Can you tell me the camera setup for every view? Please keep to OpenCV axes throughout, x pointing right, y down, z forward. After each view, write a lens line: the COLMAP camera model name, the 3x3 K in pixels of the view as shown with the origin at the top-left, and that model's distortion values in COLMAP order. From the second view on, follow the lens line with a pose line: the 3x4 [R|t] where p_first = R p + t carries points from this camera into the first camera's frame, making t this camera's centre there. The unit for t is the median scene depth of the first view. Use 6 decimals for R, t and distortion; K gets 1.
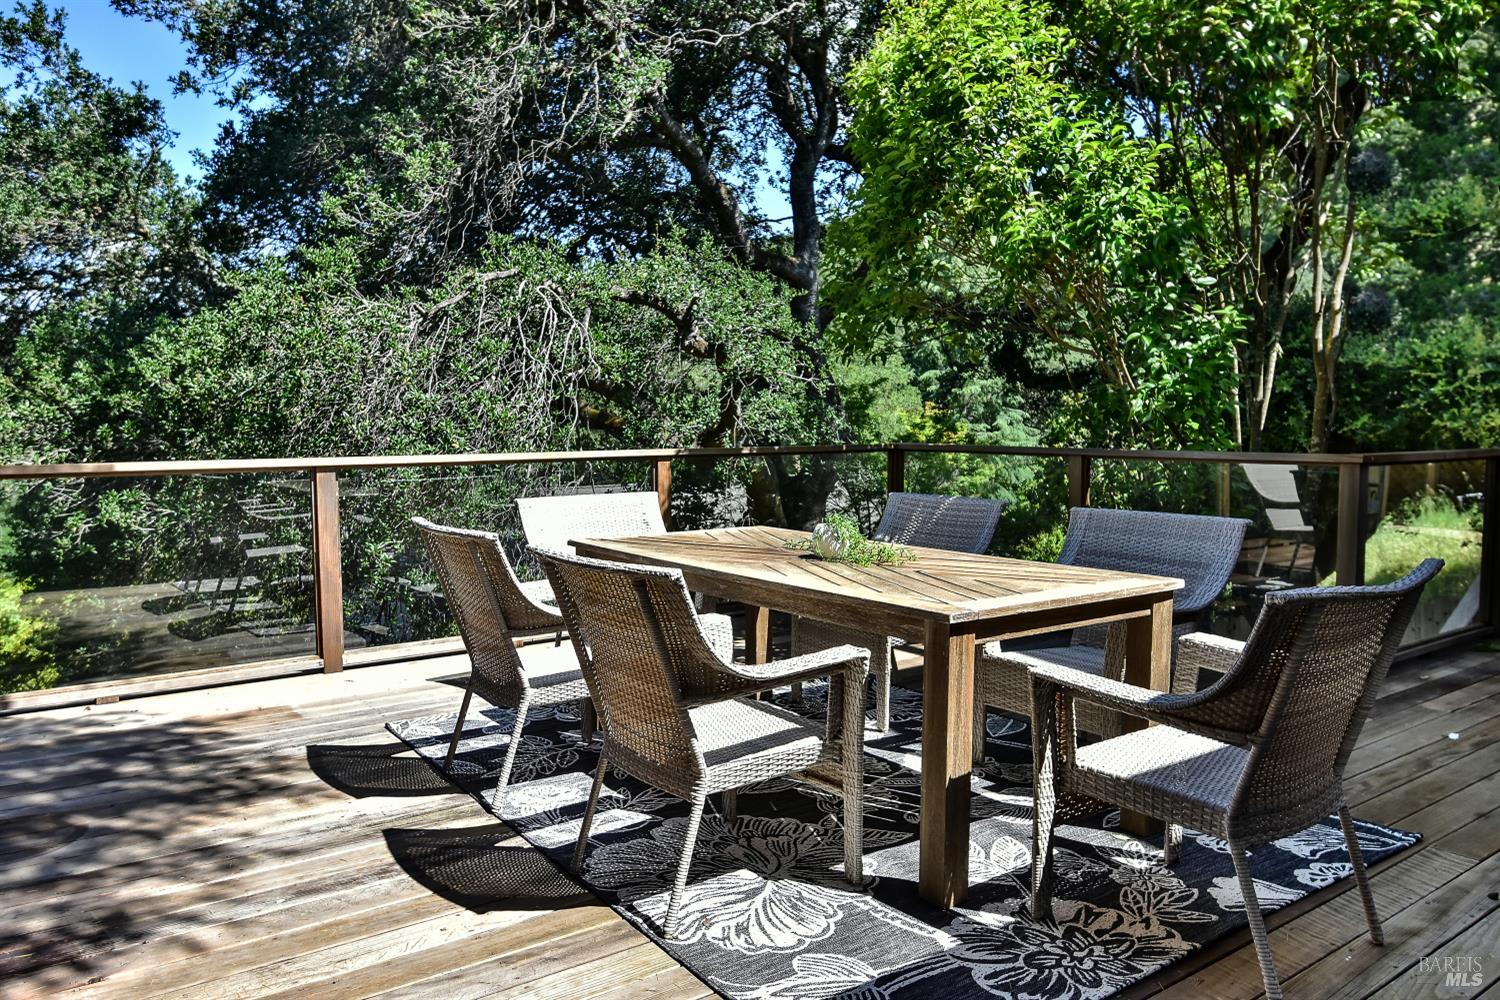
lens RADIAL K [[1082.1, 0, 749.7], [0, 1082.1, 501.0], [0, 0, 1]] dist [0.025201, -0.044375]
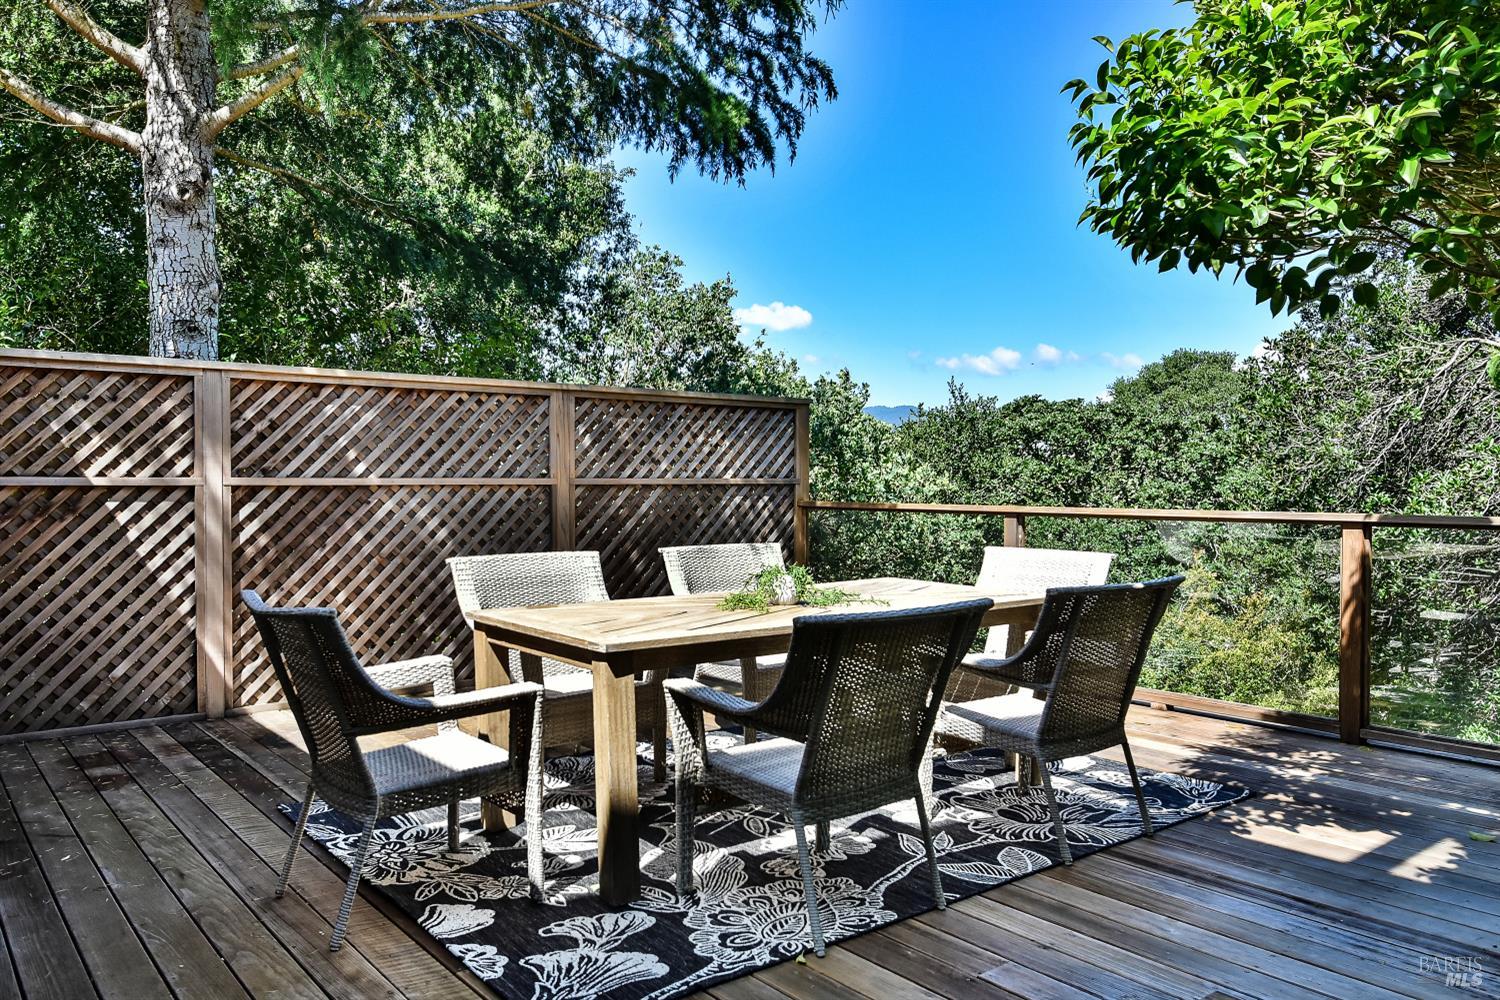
lens RADIAL K [[1082.1, 0, 751.8], [0, 1082.1, 498.8], [0, 0, 1]] dist [0.025201, -0.044375]
pose [[0.053654, 0.021538, -0.998327, 1.438979], [-0.073812, 0.997118, 0.017545, -0.086480], [0.995828, 0.072747, 0.055089, 1.124933]]
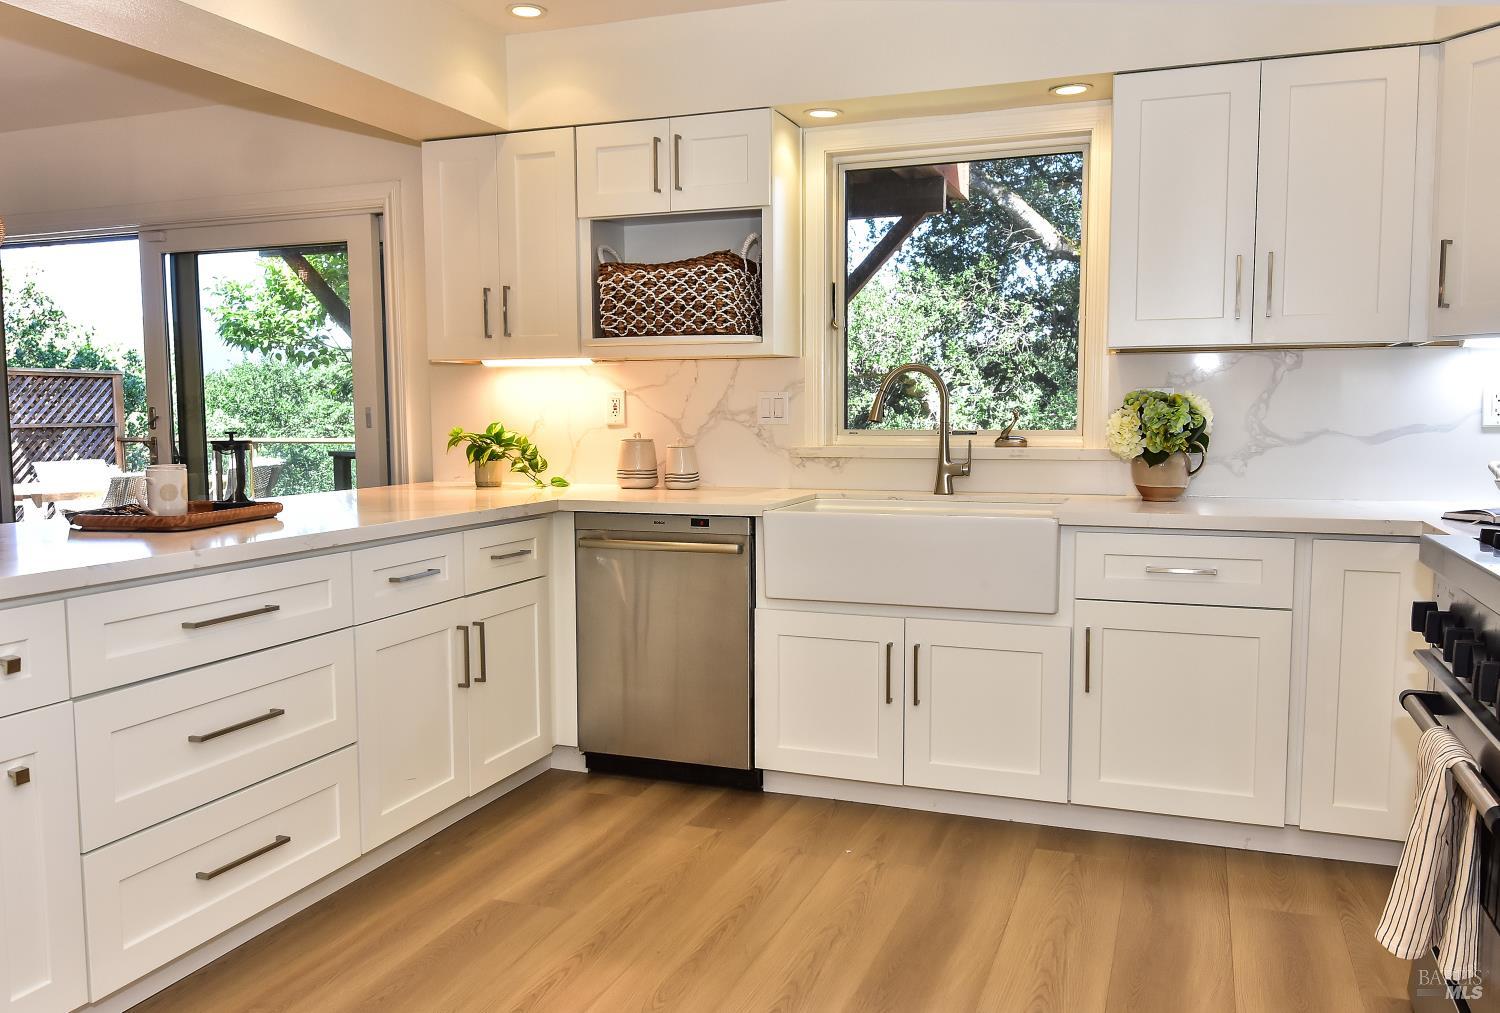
lens RADIAL K [[1181.9, 0, 743.7], [0, 1181.9, 507.6], [0, 0, 1]] dist [0.003905, -0.000595]
pose [[0.541672, 0.067115, -0.837907, 3.843052], [-0.054312, 0.997519, 0.044788, -0.106723], [0.838834, 0.021248, 0.543973, 0.943404]]
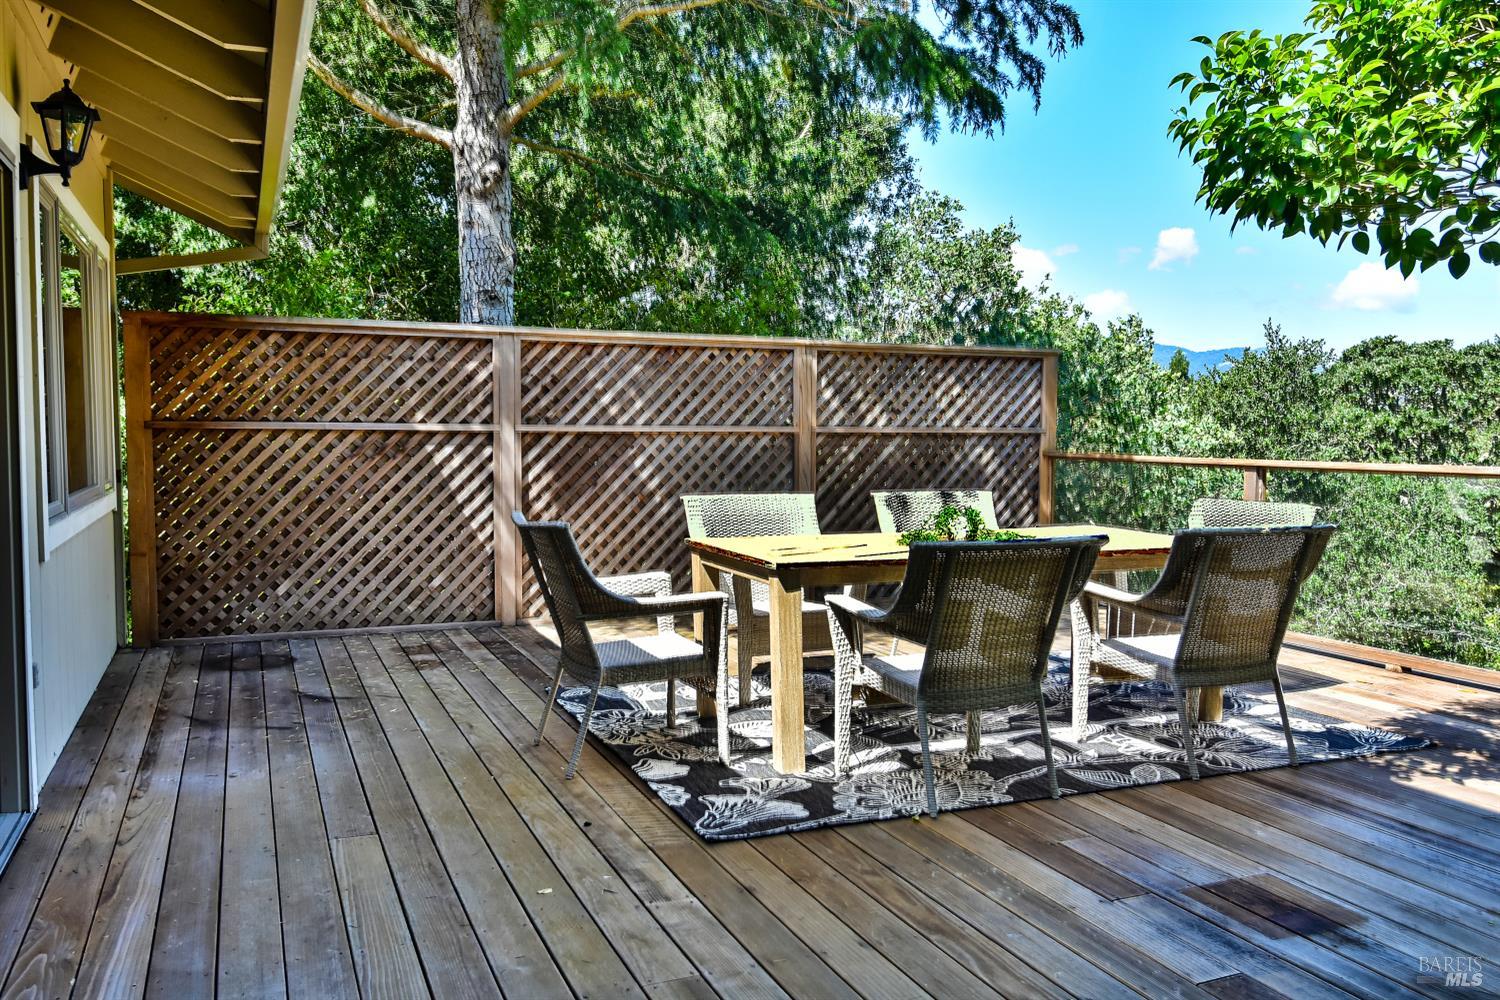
lens RADIAL K [[1158.1, 0, 753.1], [0, 1158.1, 507.3], [0, 0, 1]] dist [0.010779, -0.008294]
pose [[-0.219799, 0.067465, -0.973210, 1.722126], [-0.077667, 0.993229, 0.086394, -0.097255], [0.972449, 0.094575, -0.213071, 1.306786]]
